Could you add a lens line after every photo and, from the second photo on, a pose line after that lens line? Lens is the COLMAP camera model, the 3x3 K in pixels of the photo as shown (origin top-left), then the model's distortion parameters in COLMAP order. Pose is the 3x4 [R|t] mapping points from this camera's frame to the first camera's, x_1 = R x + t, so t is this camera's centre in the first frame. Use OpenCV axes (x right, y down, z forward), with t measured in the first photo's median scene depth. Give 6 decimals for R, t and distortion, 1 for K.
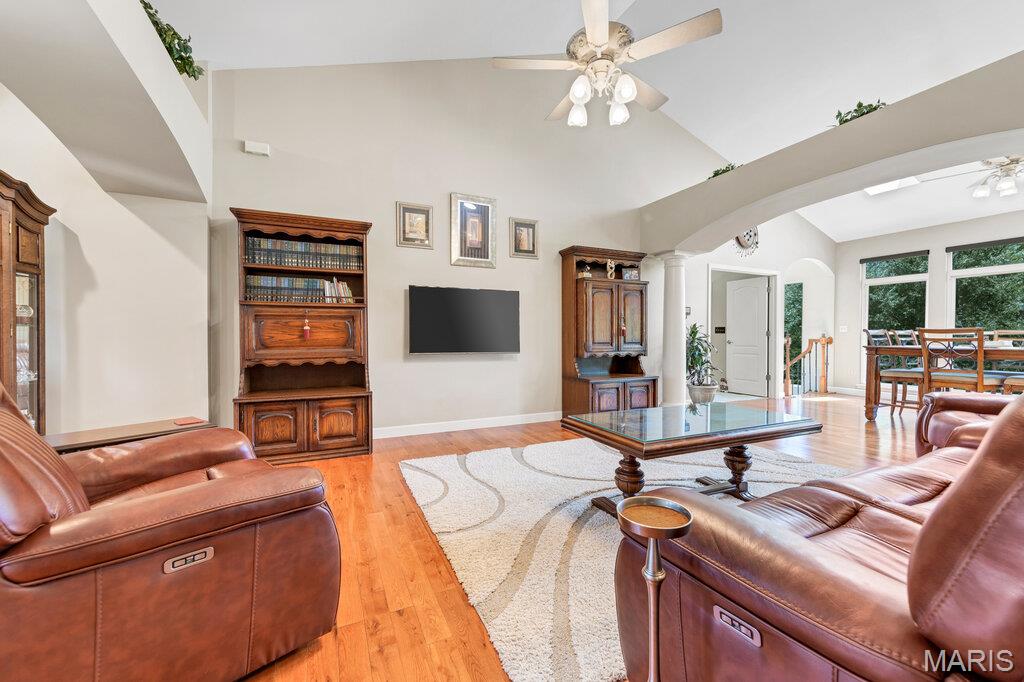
lens RADIAL K [[402.8, 0, 511.7], [0, 402.8, 340.9], [0, 0, 1]] dist [0.007742, -0.000443]
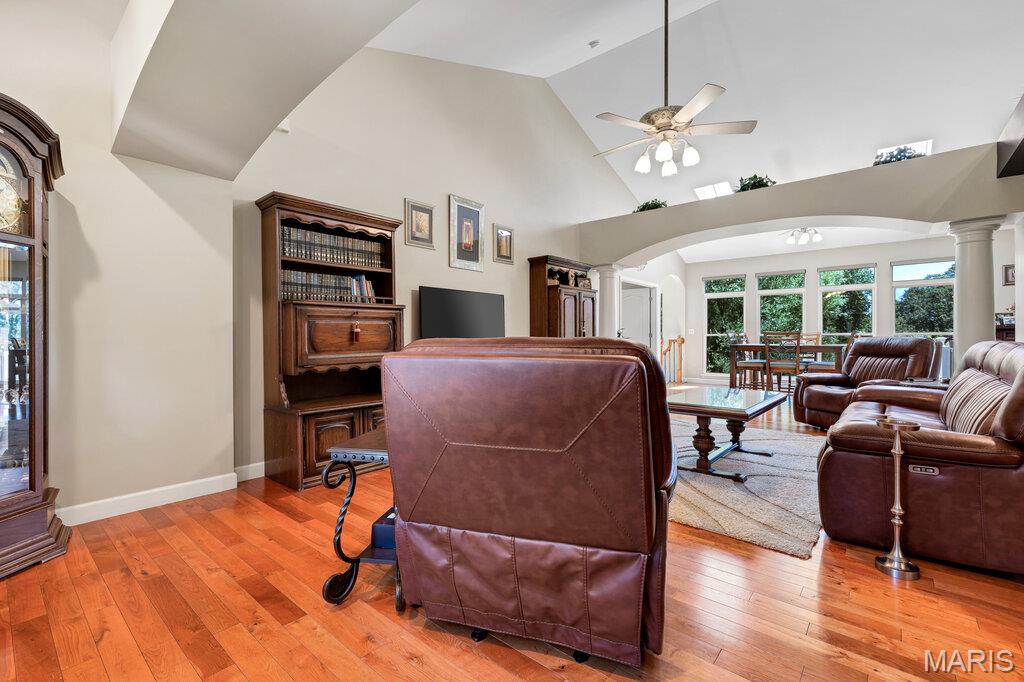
lens RADIAL K [[445.1, 0, 509.1], [0, 445.1, 338.7], [0, 0, 1]] dist [0.001755, 0.000033]
pose [[0.910366, -0.003248, 0.413791, -0.547209], [0.006481, 0.999958, -0.006409, -0.003751], [-0.413753, 0.008516, 0.910349, -0.064325]]
